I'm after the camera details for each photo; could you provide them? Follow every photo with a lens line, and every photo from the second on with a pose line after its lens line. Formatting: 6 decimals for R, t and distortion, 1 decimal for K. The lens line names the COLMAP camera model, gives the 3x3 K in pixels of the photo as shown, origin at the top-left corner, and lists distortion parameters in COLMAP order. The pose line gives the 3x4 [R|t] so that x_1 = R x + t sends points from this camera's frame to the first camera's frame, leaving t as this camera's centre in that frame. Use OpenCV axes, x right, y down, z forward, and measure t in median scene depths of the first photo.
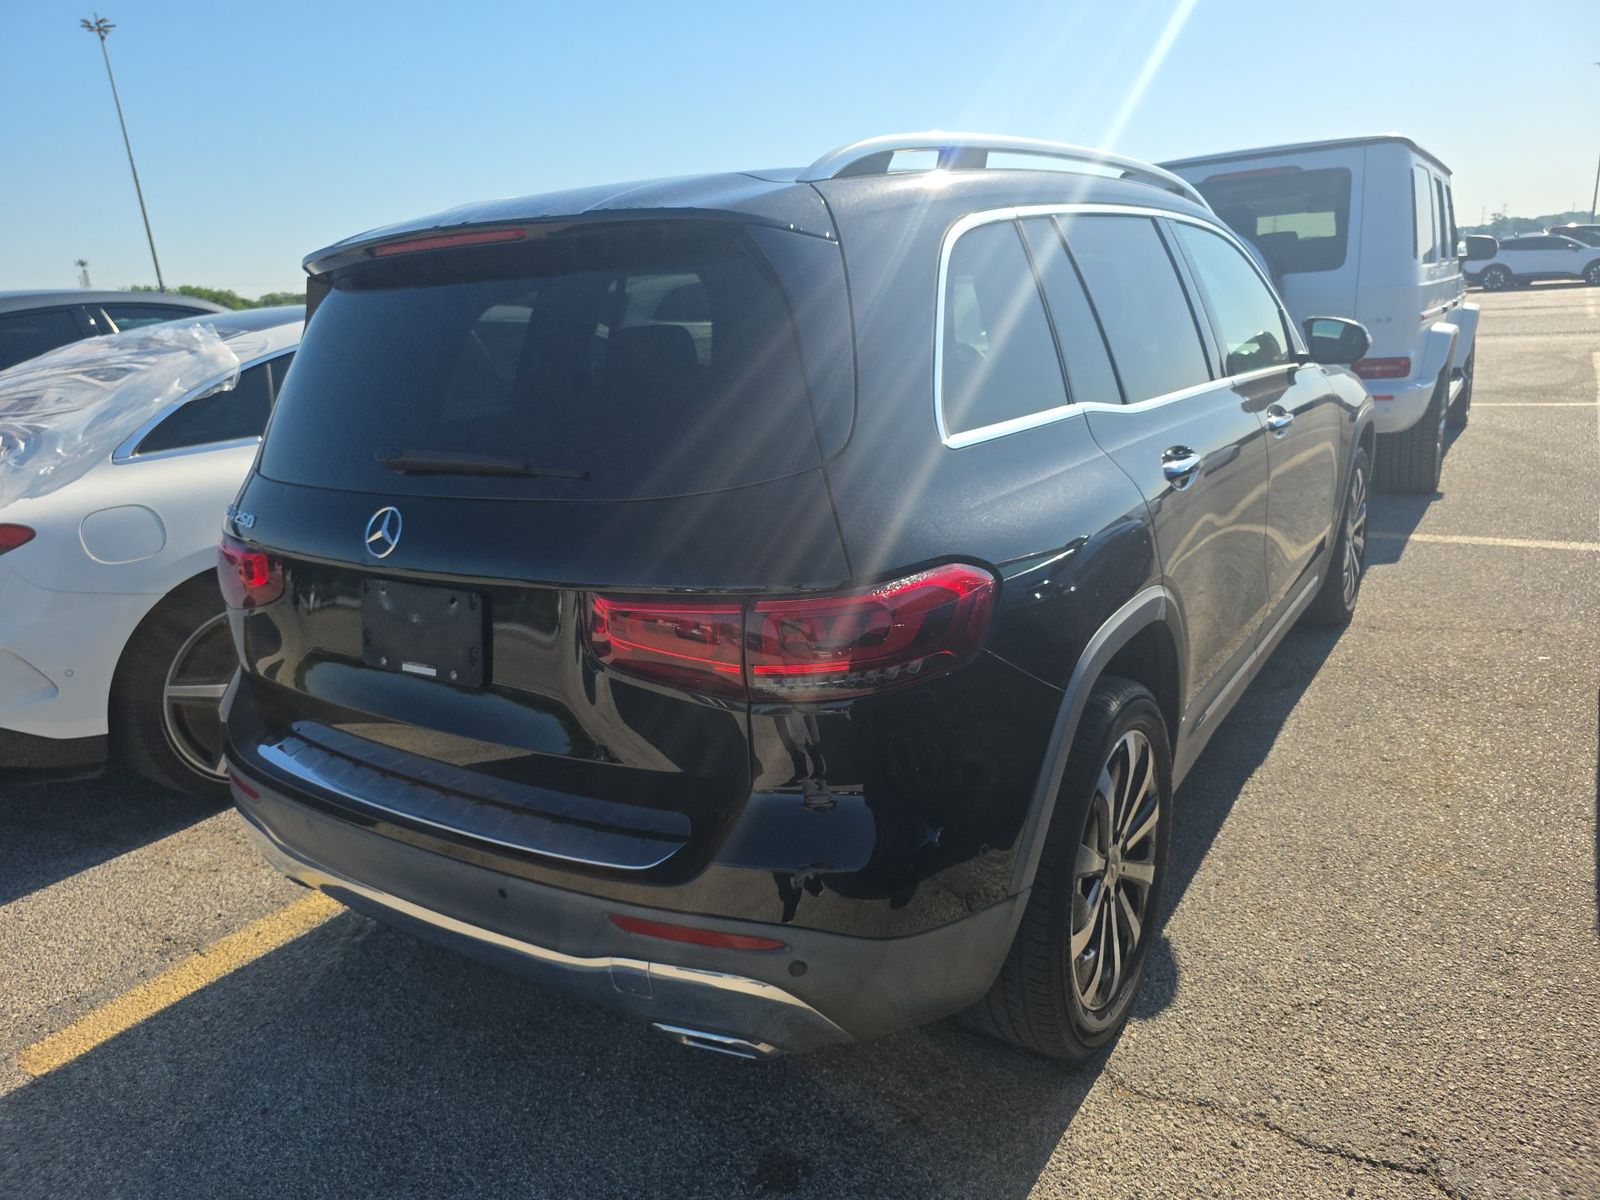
lens RADIAL K [[1088.7, 0, 800.4], [0, 1088.7, 610.2], [0, 0, 1]] dist [0.023543, -0.005290]
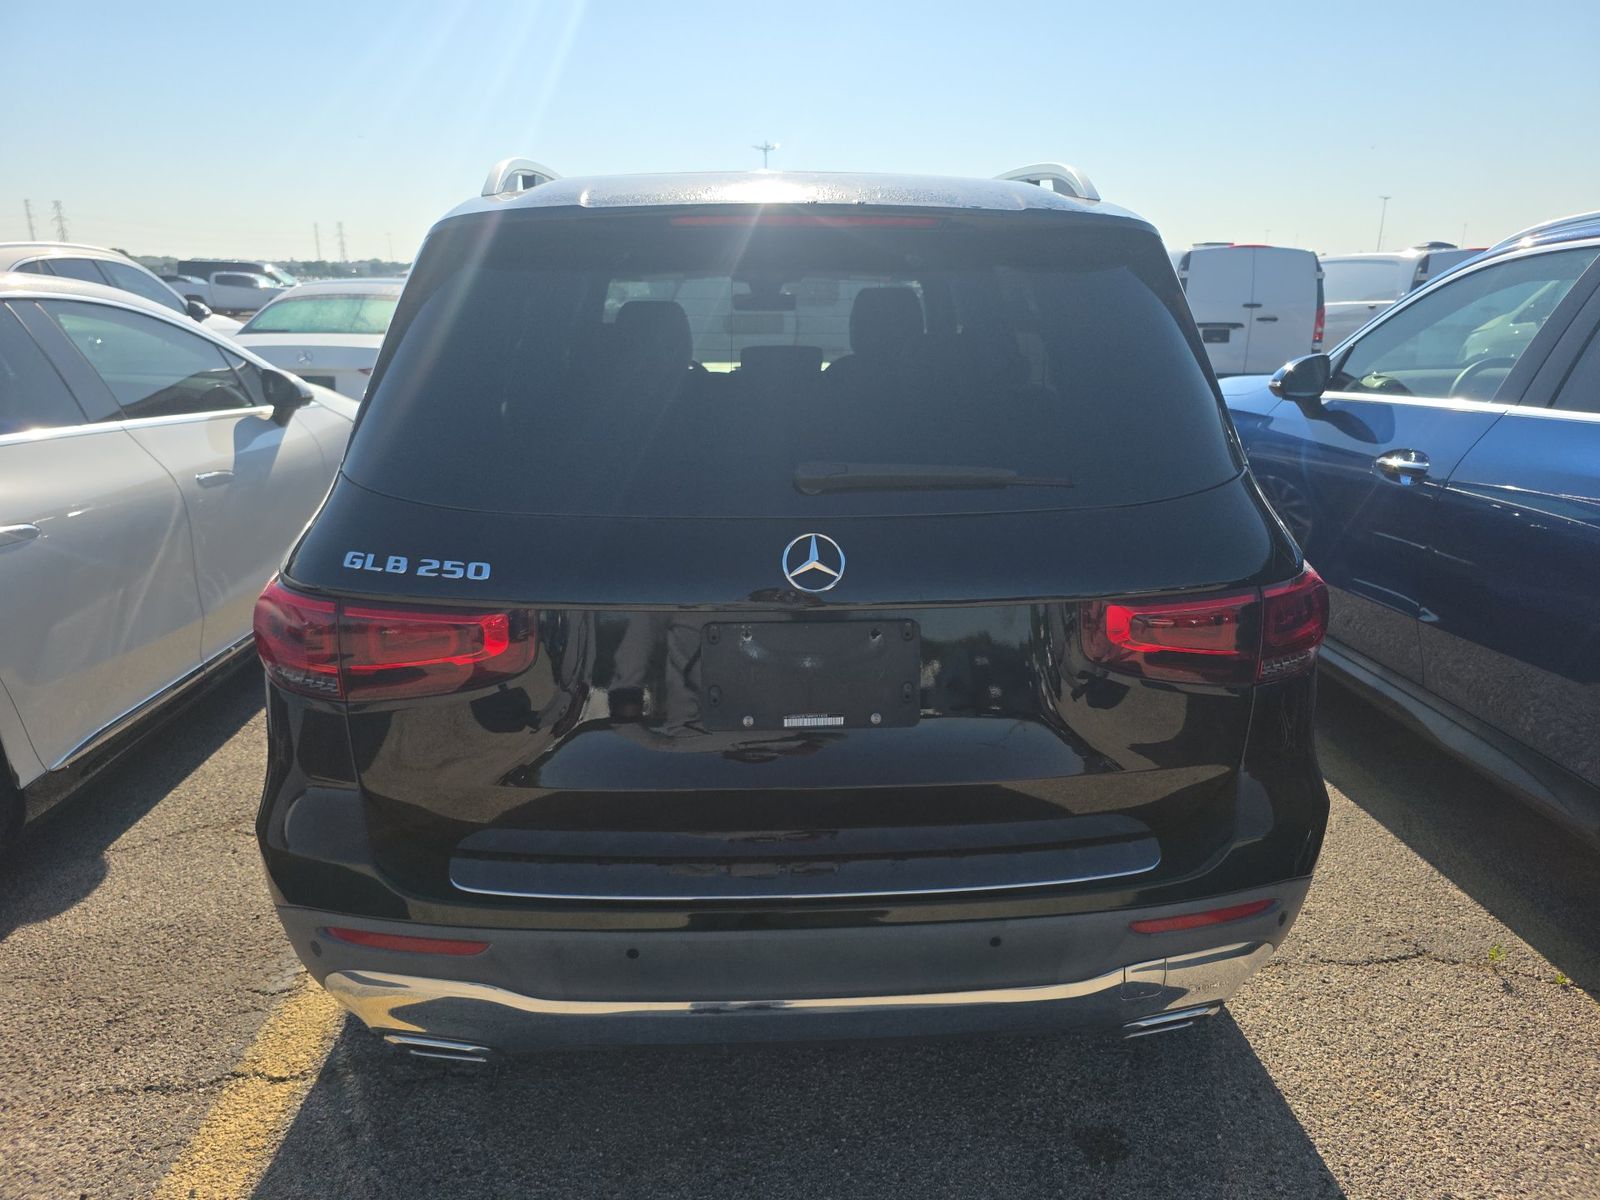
lens RADIAL K [[1088.7, 0, 799.5], [0, 1088.7, 608.5], [0, 0, 1]] dist [0.023543, -0.005290]
pose [[0.795334, -0.106055, 0.596821, -0.845183], [0.111096, 0.993402, 0.028479, -0.057746], [-0.595904, 0.043654, 0.801869, 0.320919]]
